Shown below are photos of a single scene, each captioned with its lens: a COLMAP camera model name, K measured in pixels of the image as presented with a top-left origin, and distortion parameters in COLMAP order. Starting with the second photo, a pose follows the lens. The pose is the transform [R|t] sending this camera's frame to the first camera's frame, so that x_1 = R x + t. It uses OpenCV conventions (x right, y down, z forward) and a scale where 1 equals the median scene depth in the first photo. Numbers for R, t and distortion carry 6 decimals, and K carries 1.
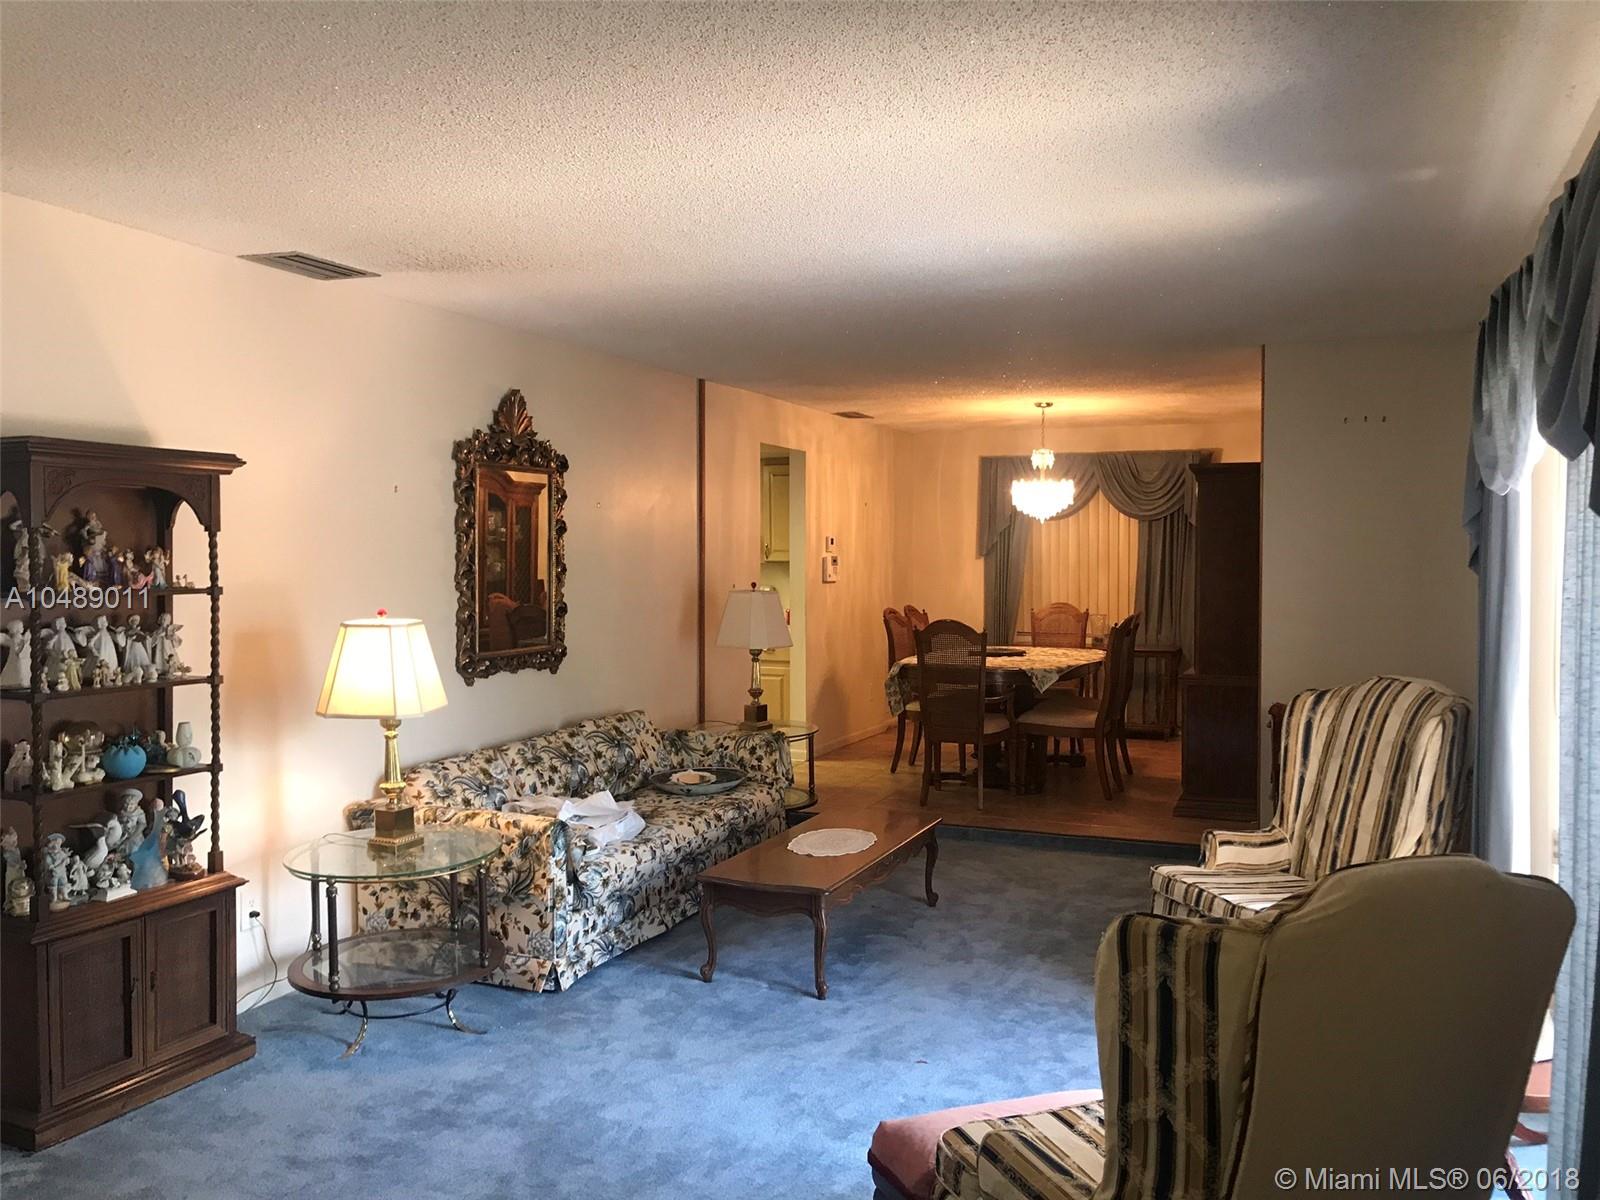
lens RADIAL K [[1316.4, 0, 800.0], [0, 1316.4, 600.0], [0, 0, 1]] dist [-0.008496, 0.012964]
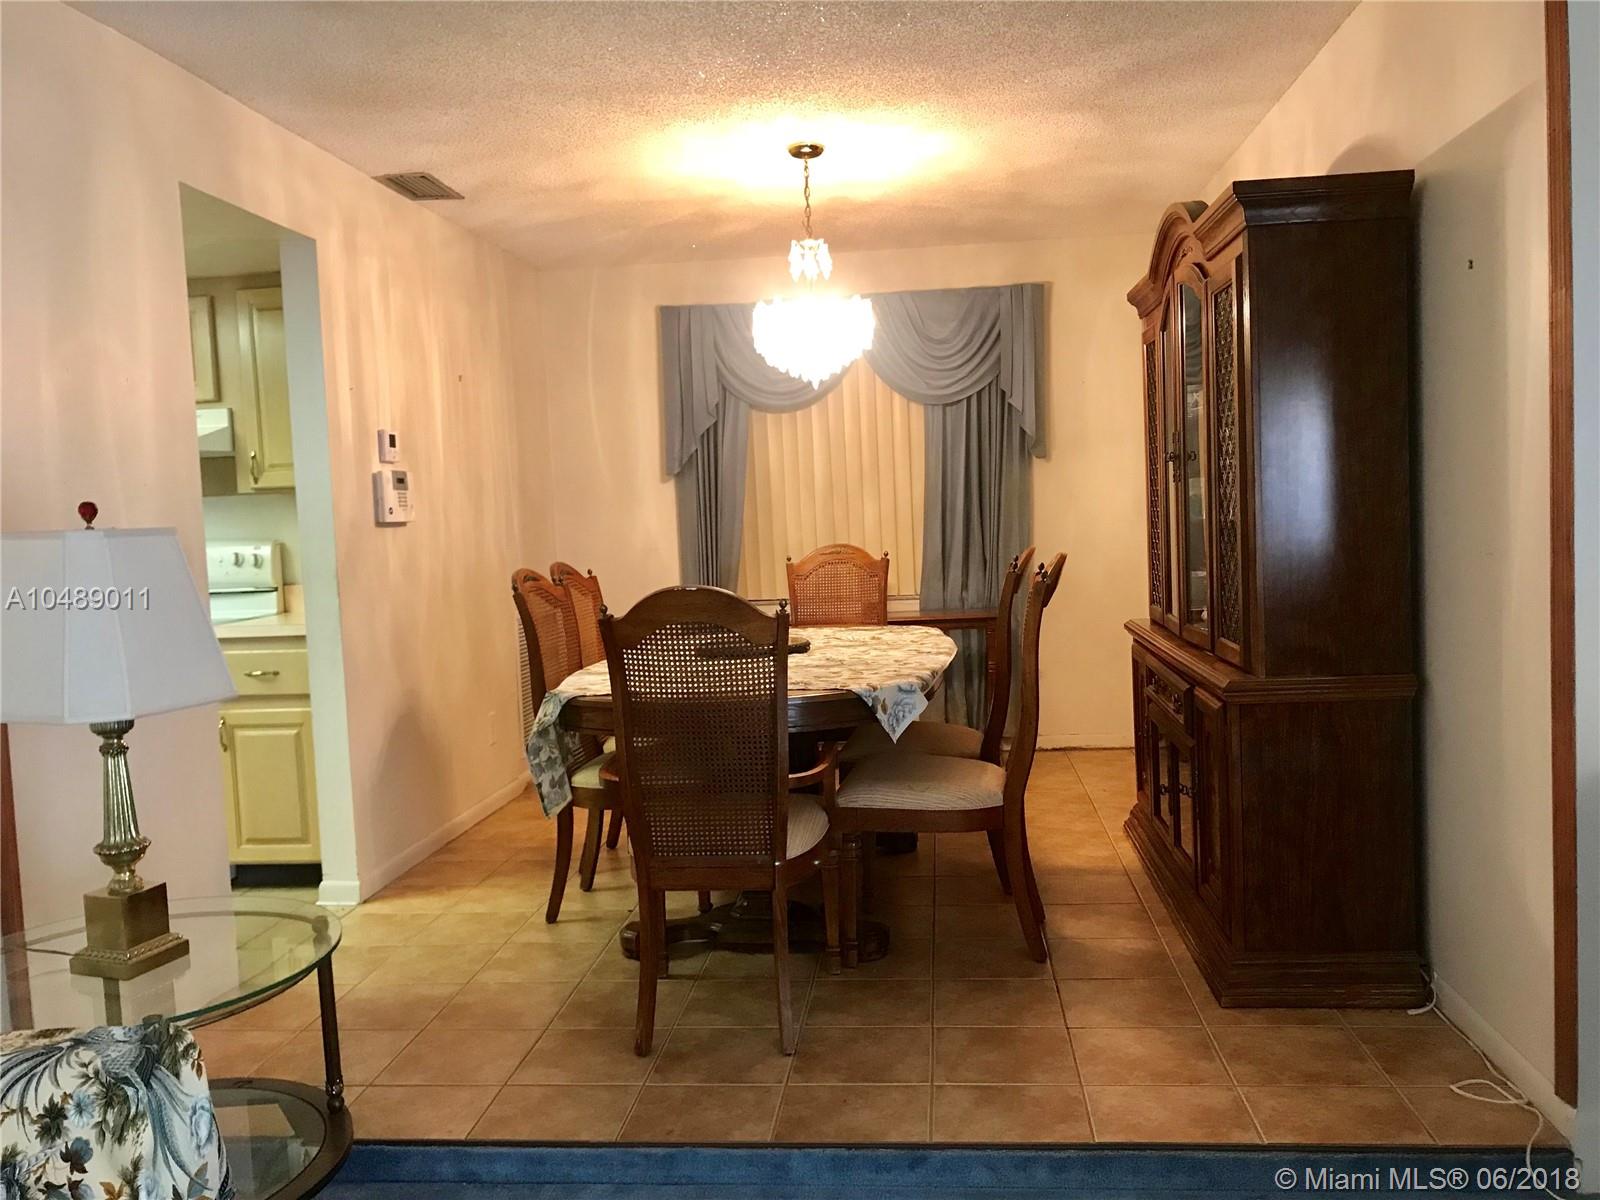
lens RADIAL K [[1325.0, 0, 800.0], [0, 1325.0, 600.0], [0, 0, 1]] dist [0.036012, 0.003883]
pose [[0.957336, -0.061014, 0.282462, 0.055285], [0.053602, 0.997987, 0.033903, 0.012260], [-0.283962, -0.017316, 0.958679, 1.014279]]
